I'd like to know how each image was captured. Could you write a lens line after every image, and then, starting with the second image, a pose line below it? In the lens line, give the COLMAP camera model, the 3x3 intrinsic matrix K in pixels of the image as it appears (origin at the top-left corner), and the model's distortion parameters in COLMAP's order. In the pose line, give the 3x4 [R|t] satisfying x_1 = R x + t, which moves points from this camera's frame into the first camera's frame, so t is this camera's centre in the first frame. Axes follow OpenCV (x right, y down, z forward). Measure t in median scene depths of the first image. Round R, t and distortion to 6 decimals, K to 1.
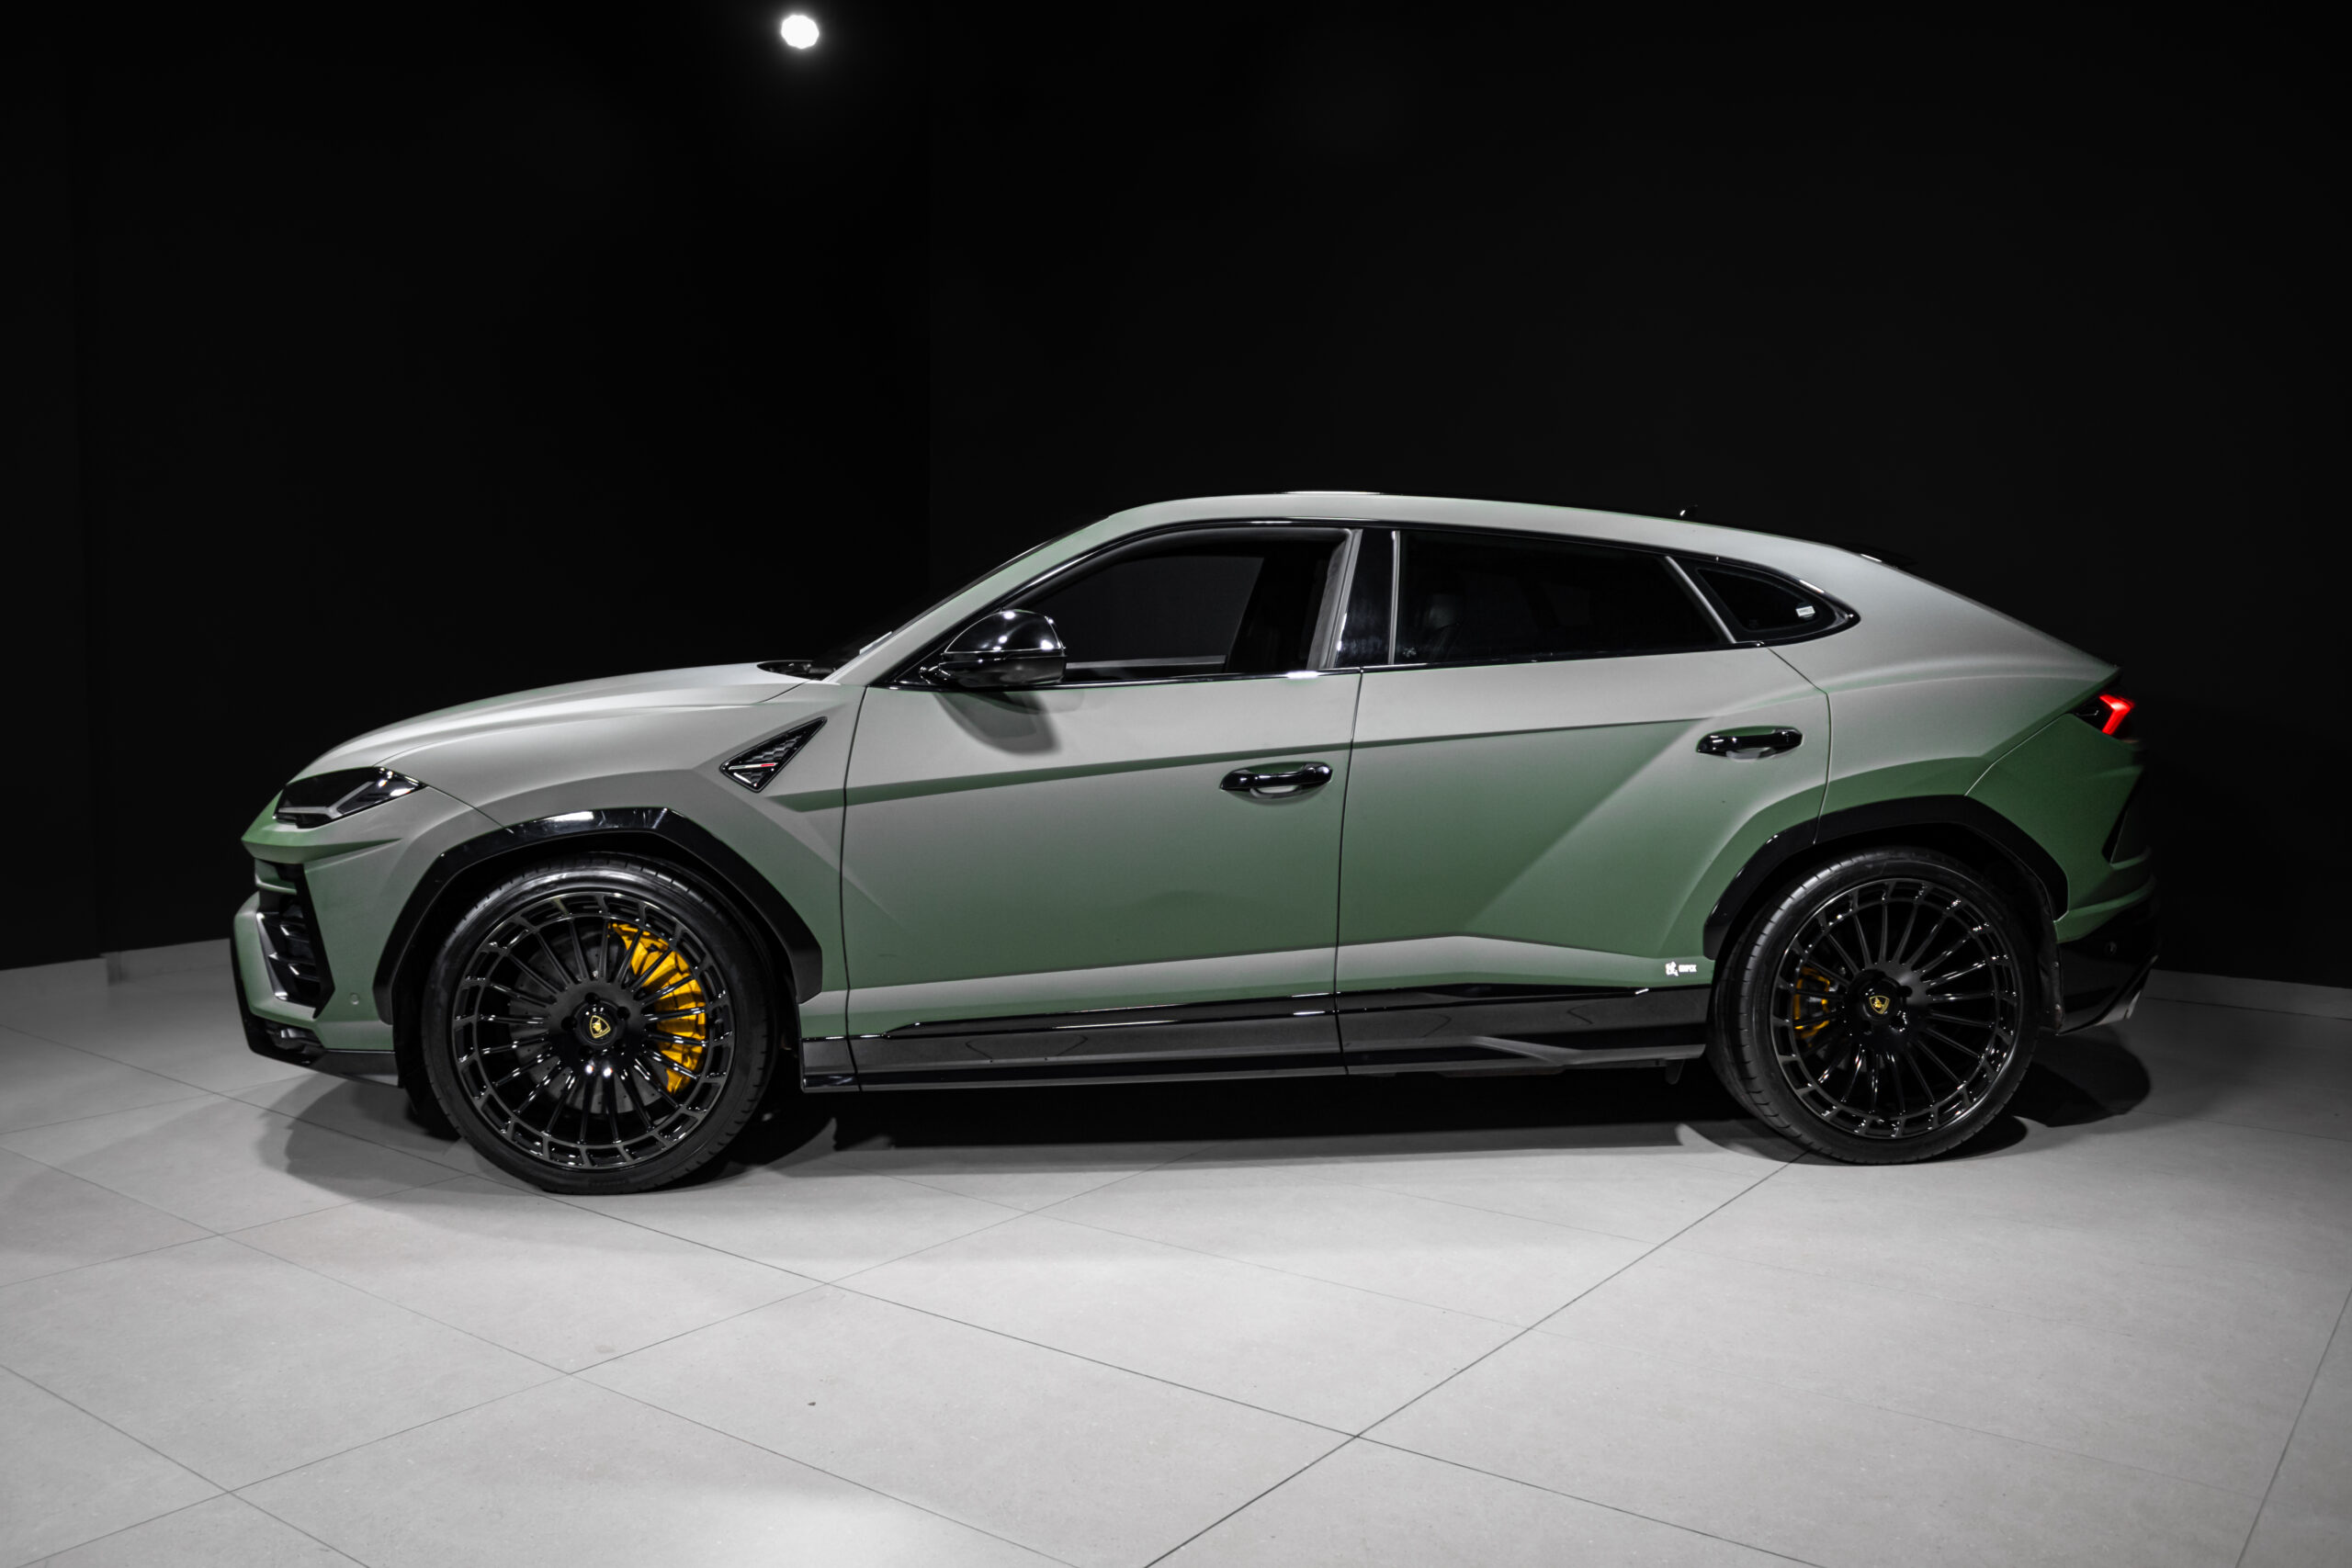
lens RADIAL K [[1997.2, 0, 1178.4], [0, 1997.2, 768.3], [0, 0, 1]] dist [-0.115552, 0.154417]
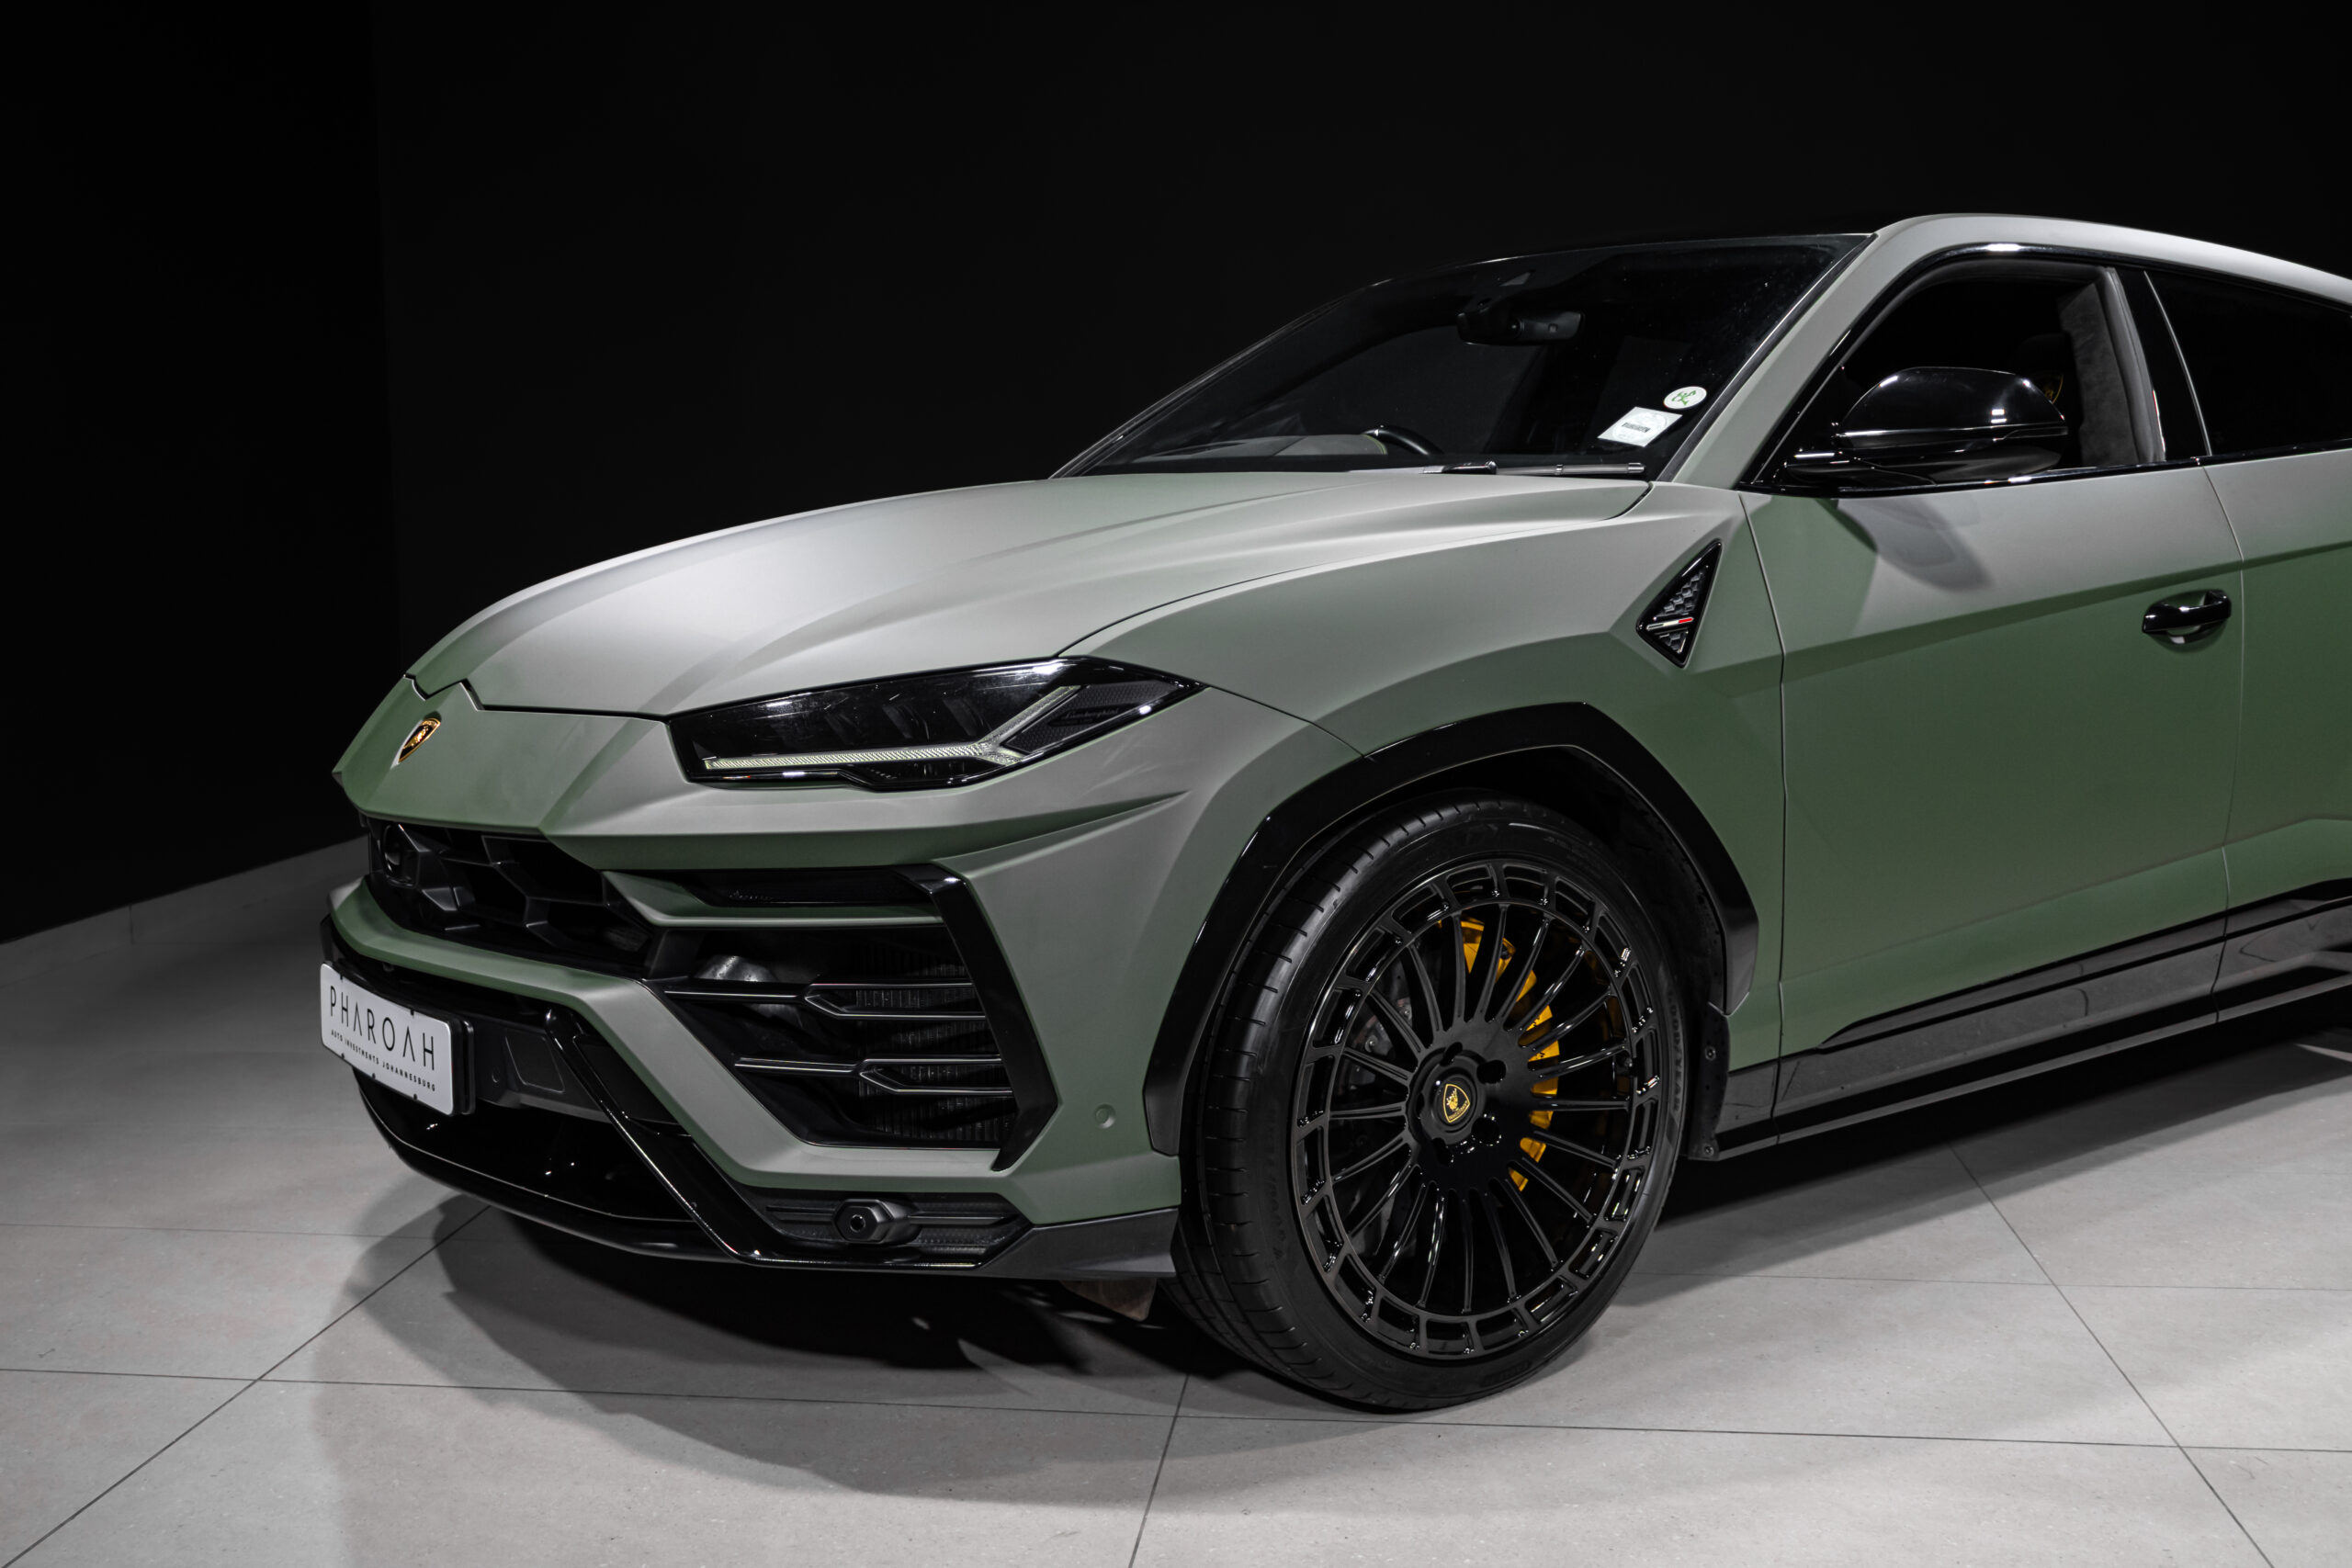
lens RADIAL K [[2466.7, 0, 1176.0], [0, 2466.7, 784.0], [0, 0, 1]] dist [-0.030971, 0.030006]
pose [[0.859671, -0.073093, 0.505592, -0.707998], [0.052241, 0.997101, 0.055323, -0.001738], [-0.508170, -0.021147, 0.860997, 0.442152]]
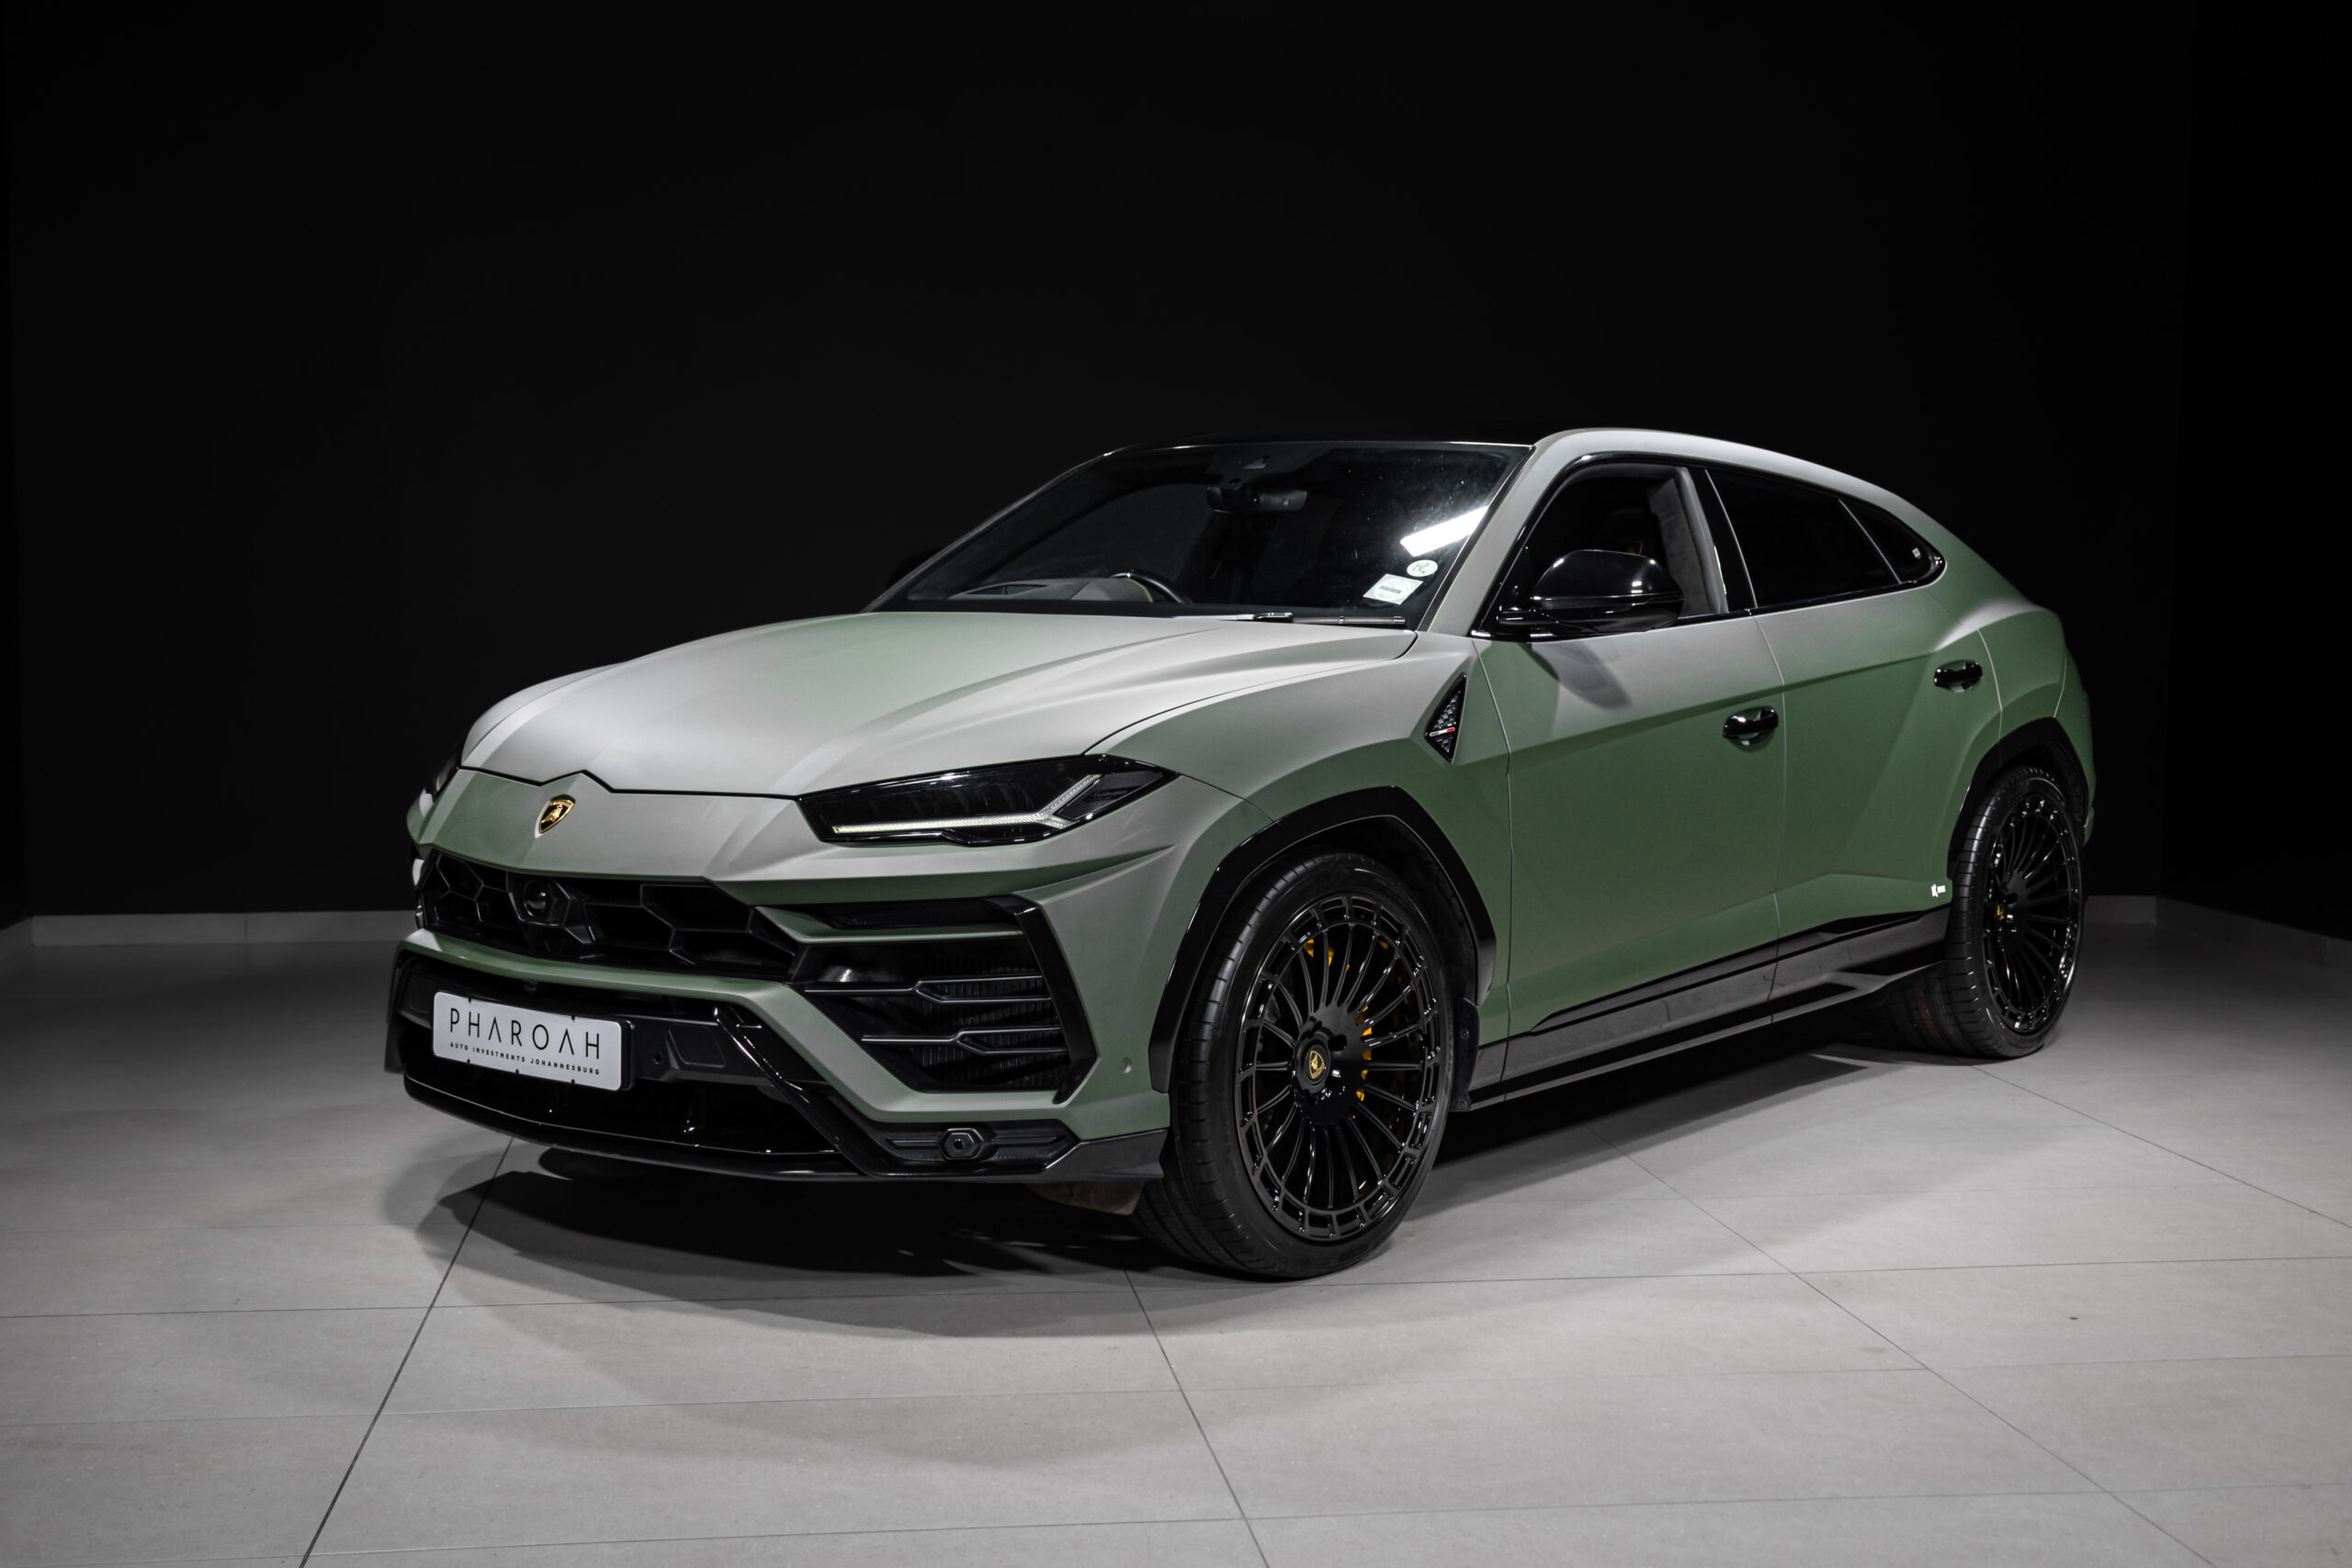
lens RADIAL K [[2806.5, 0, 1162.5], [0, 2806.5, 770.0], [0, 0, 1]] dist [-0.003022, 0.033563]
pose [[0.711693, -0.050075, 0.700704, -1.133619], [0.049310, 0.998557, 0.021278, -0.016105], [-0.700758, 0.019409, 0.713135, 0.227374]]
